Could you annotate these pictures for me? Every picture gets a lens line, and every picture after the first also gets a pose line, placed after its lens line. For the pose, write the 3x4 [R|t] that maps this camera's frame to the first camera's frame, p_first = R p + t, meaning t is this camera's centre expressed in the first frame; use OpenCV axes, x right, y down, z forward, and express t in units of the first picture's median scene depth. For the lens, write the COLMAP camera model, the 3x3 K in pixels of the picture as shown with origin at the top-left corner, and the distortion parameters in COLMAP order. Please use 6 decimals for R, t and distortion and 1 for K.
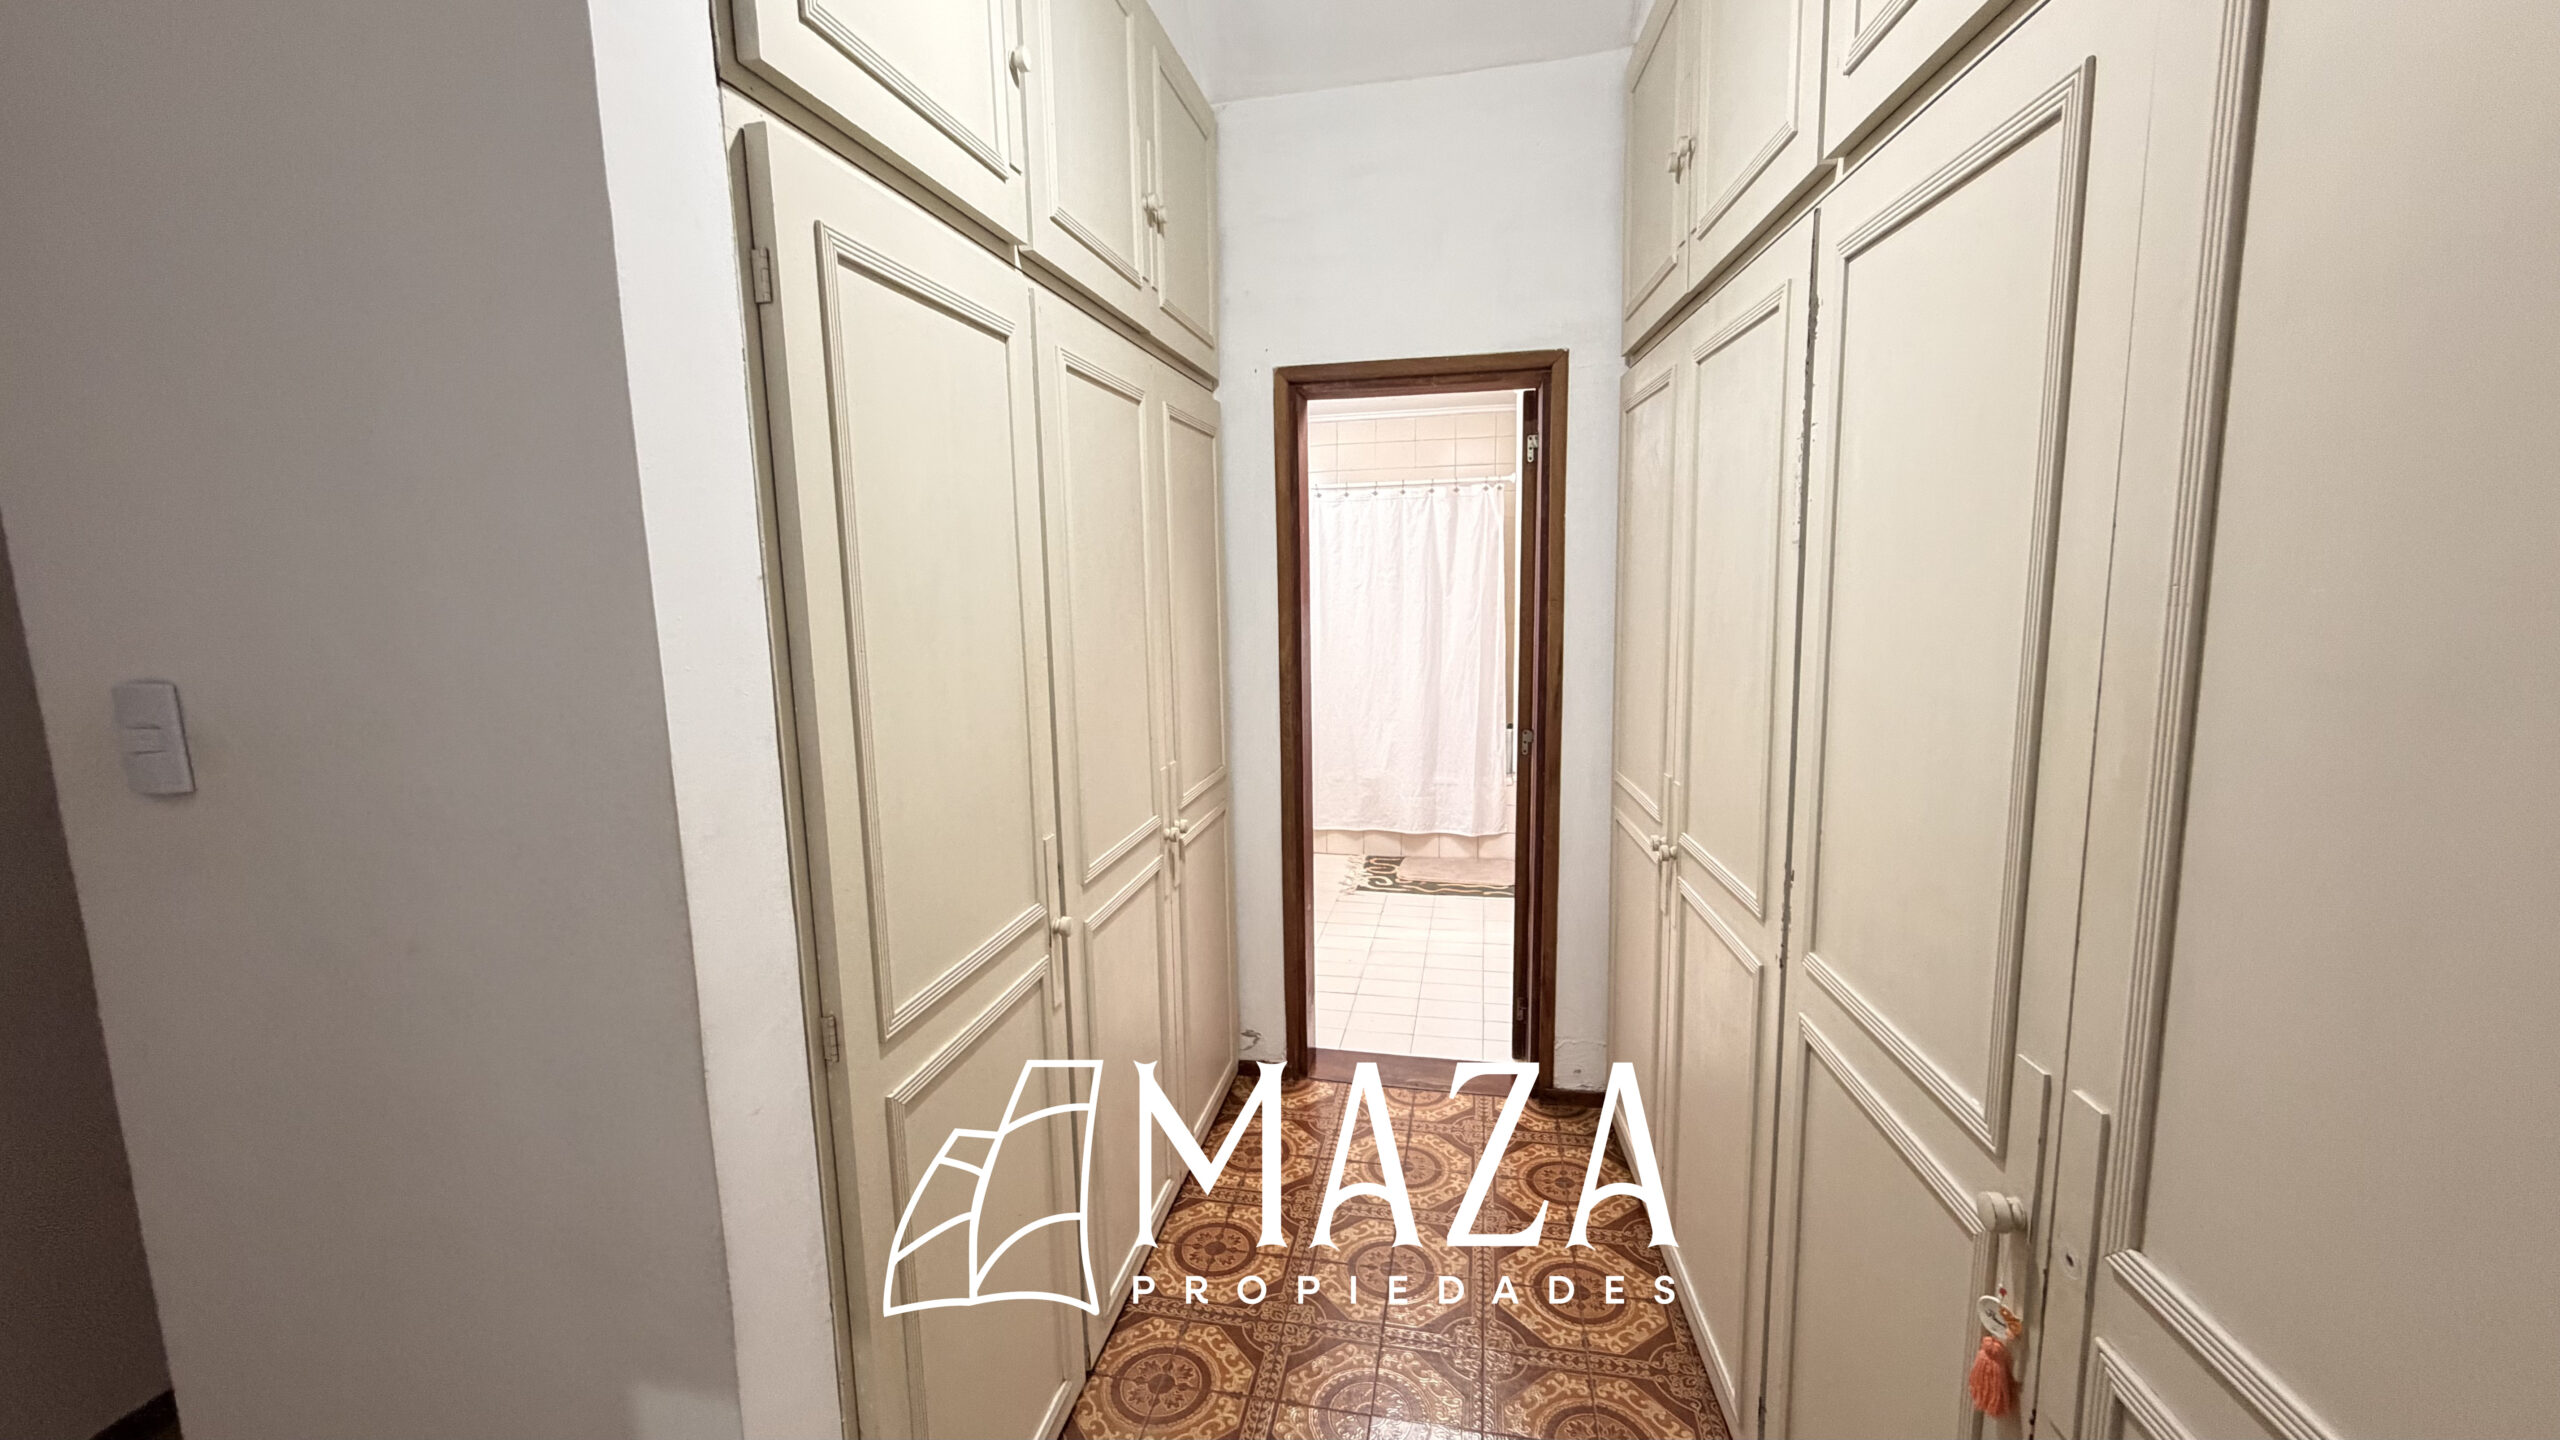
lens RADIAL K [[1027.2, 0, 1266.6], [0, 1027.2, 726.1], [0, 0, 1]] dist [0.002365, 0.000143]
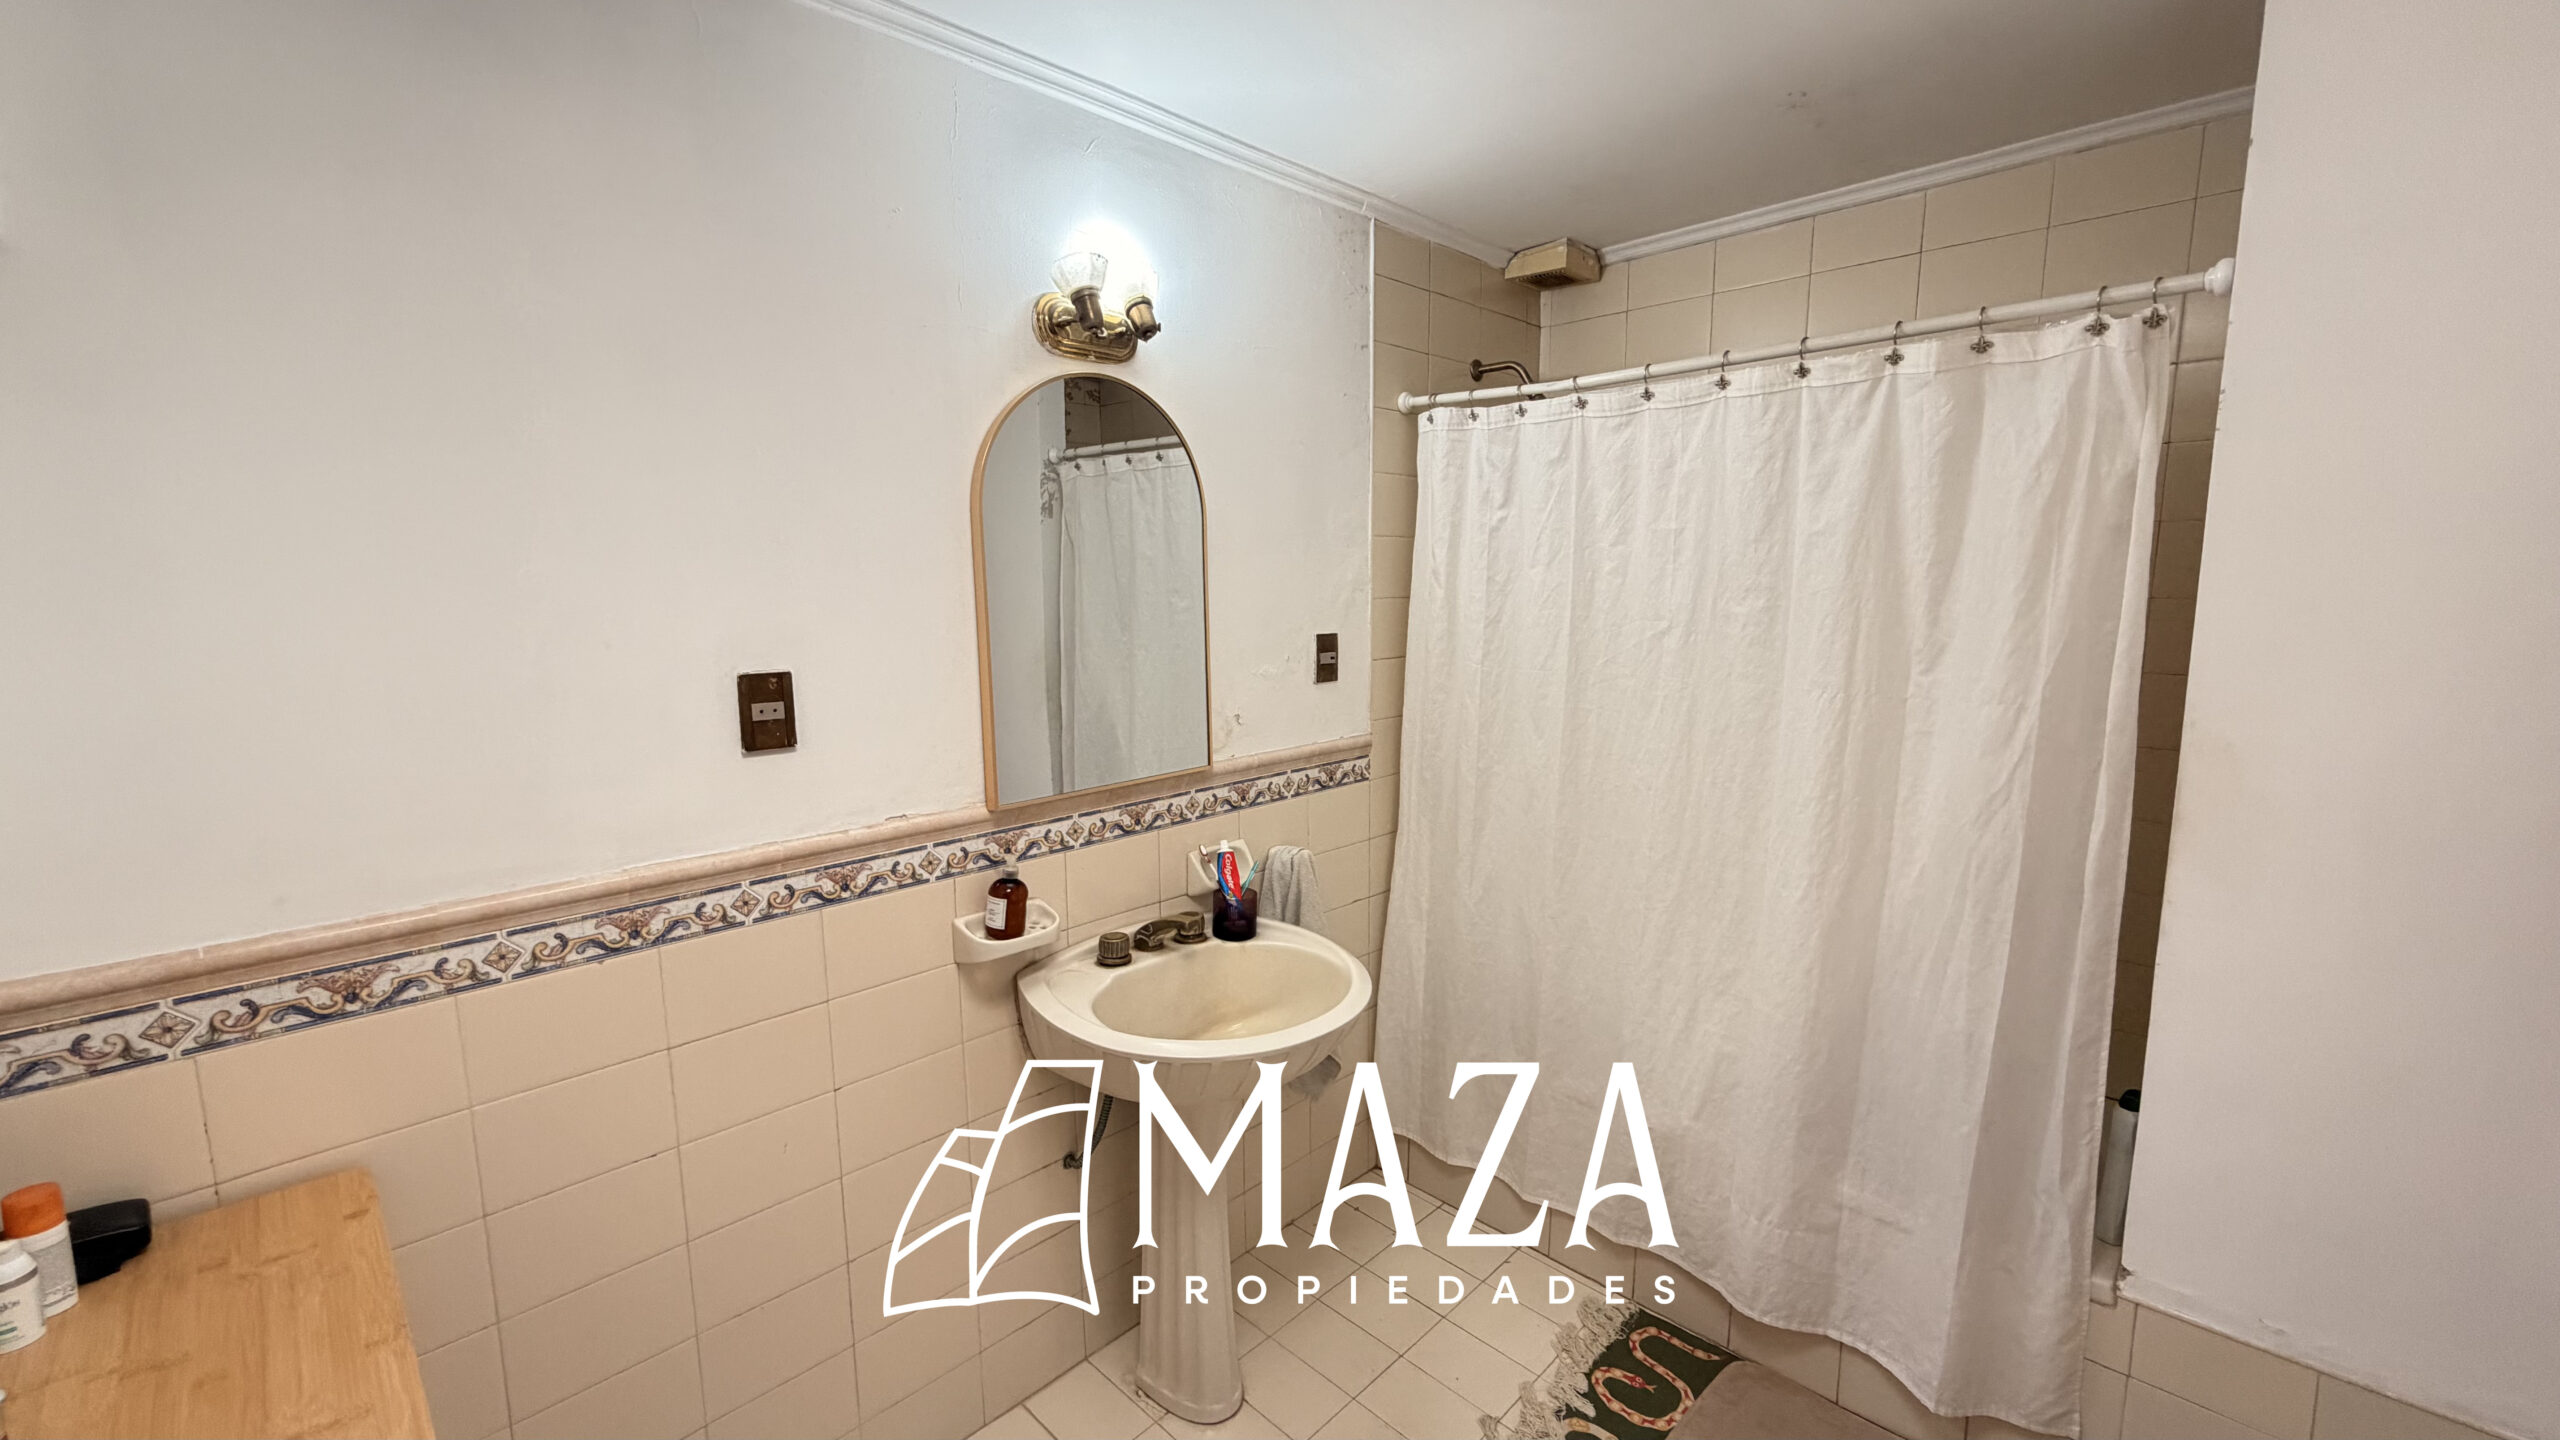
lens RADIAL K [[1027.2, 0, 1283.0], [0, 1027.2, 720.7], [0, 0, 1]] dist [0.002365, 0.000143]
pose [[0.852430, 0.091712, -0.514734, 0.367252], [-0.089976, 0.995540, 0.028374, -0.220150], [0.515041, 0.022127, 0.856880, 1.301932]]
